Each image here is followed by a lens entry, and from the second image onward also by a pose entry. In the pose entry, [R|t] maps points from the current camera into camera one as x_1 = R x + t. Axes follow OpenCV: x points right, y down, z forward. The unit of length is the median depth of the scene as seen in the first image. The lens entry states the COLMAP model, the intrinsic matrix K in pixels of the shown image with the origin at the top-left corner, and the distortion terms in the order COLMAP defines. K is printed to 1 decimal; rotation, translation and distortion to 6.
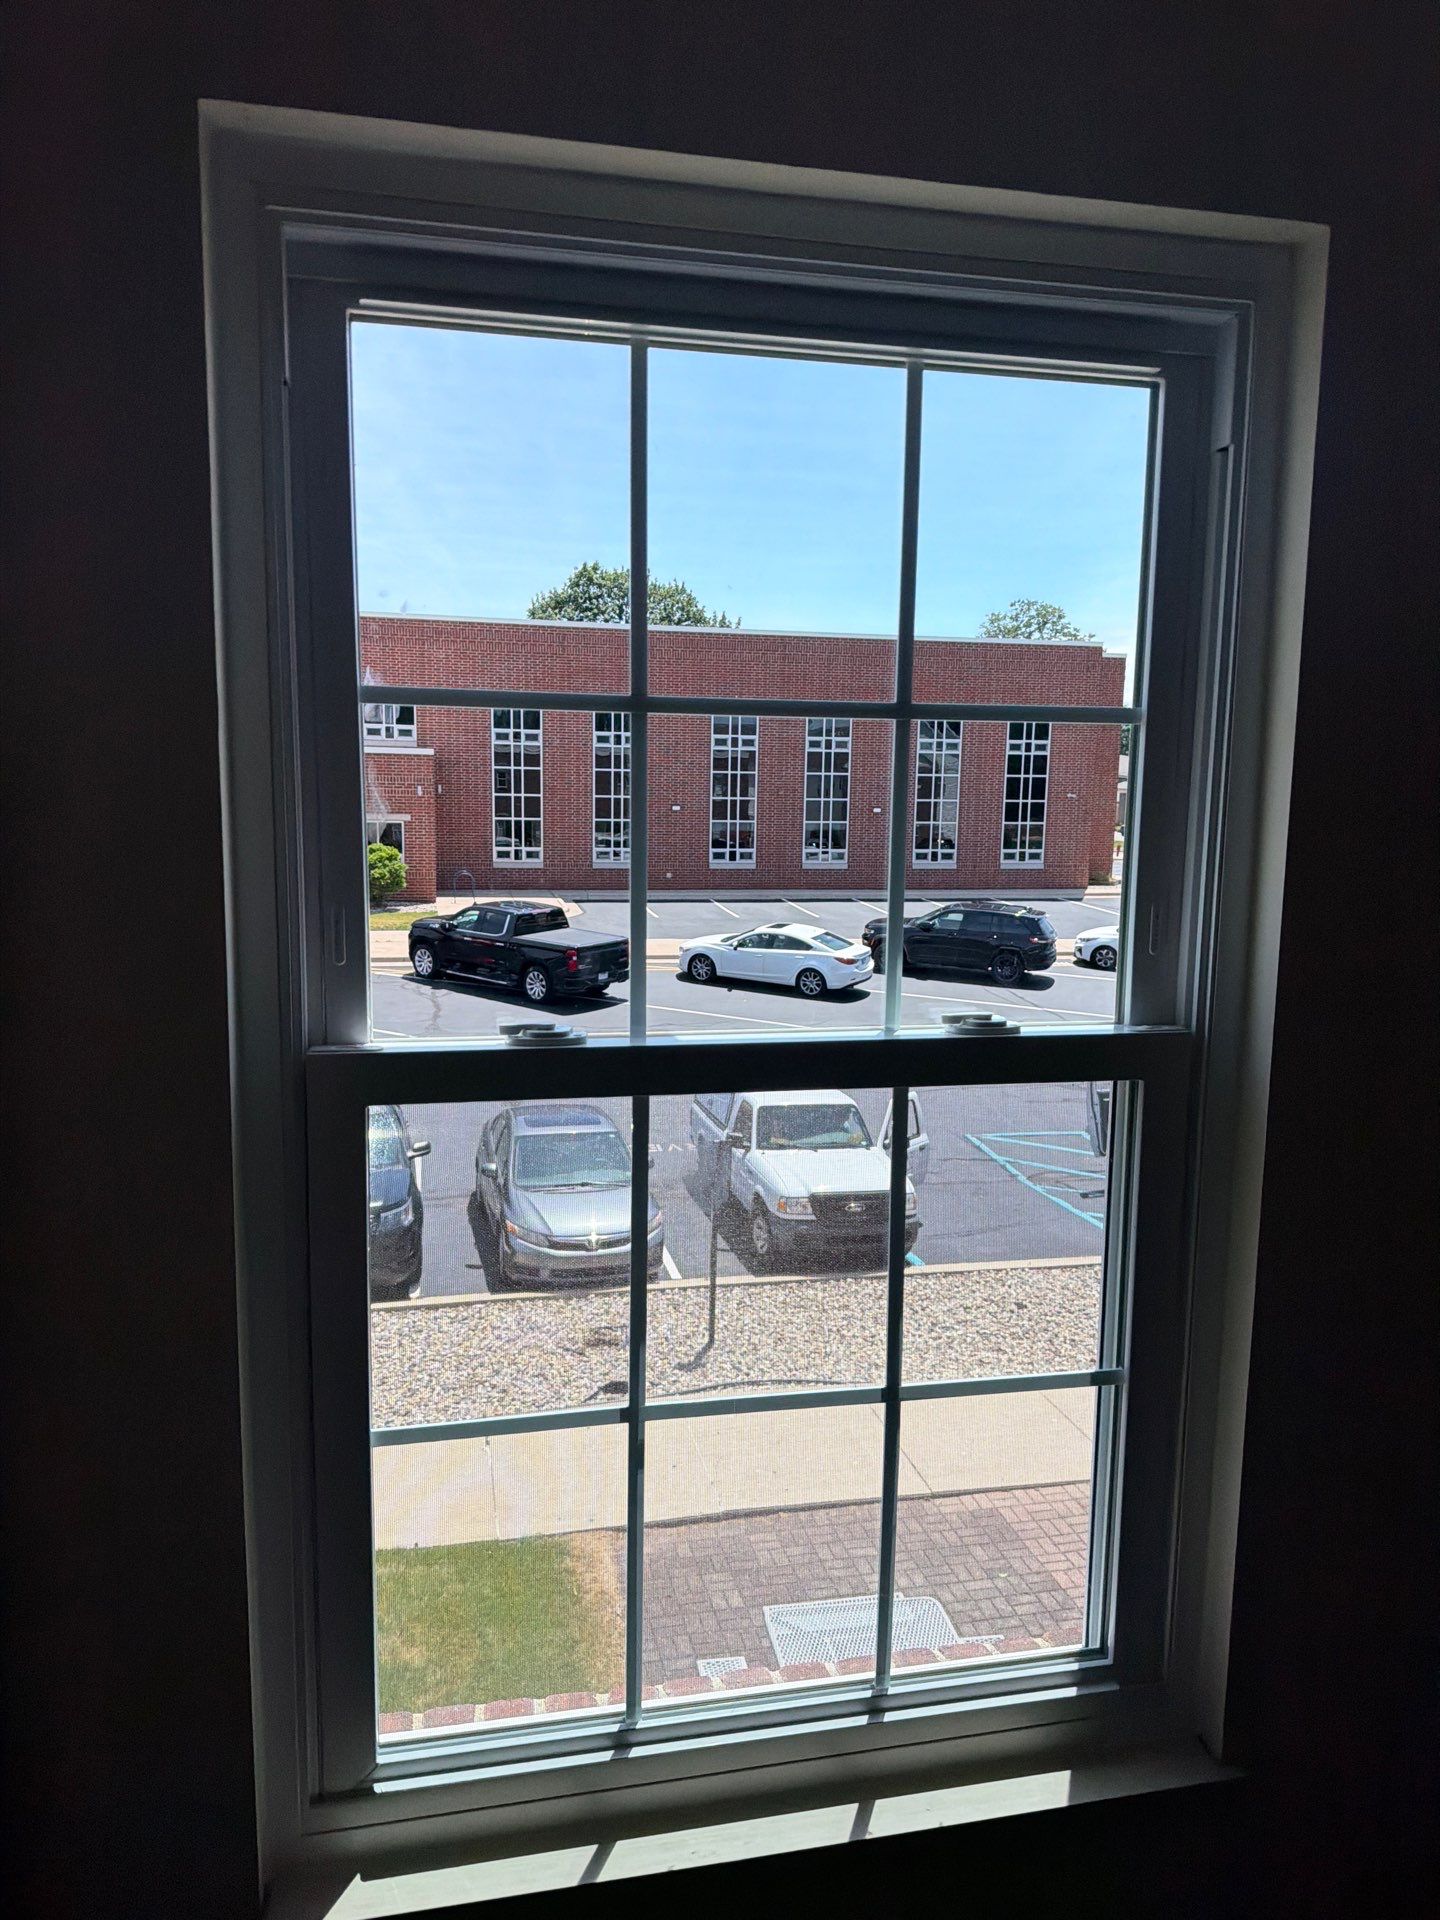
lens RADIAL K [[1402.6, 0, 703.7], [0, 1402.6, 976.8], [0, 0, 1]] dist [0.110146, -0.008973]
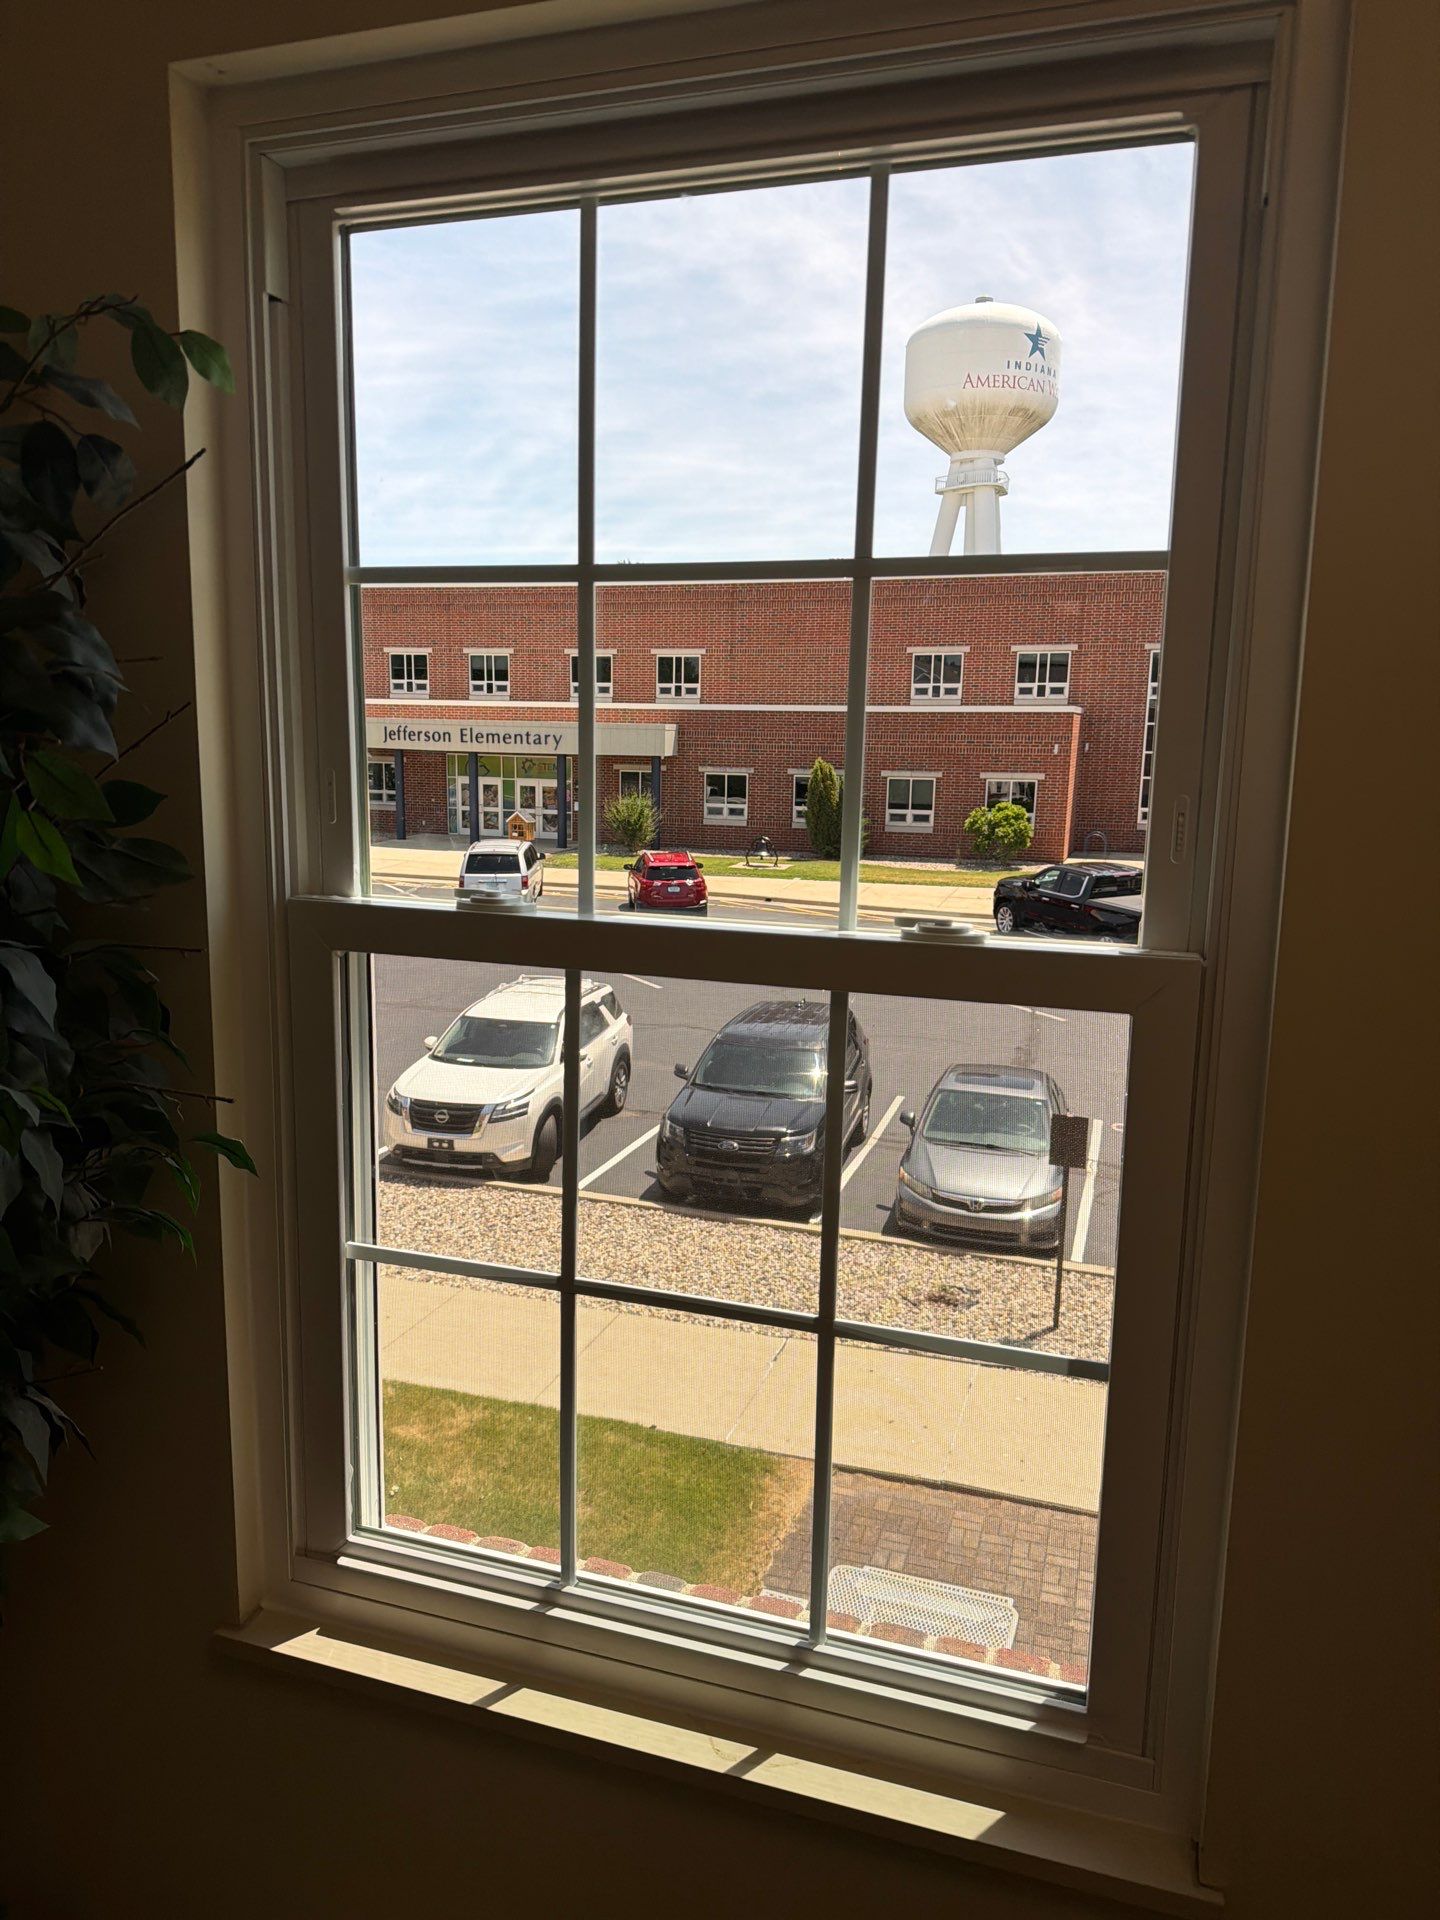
lens RADIAL K [[1402.6, 0, 709.3], [0, 1402.6, 953.8], [0, 0, 1]] dist [0.110146, -0.008973]
pose [[0.856473, 0.082812, -0.509506, 0.538039], [-0.077234, 0.996495, 0.032135, 0.017069], [0.510381, 0.011828, 0.859867, 0.155223]]
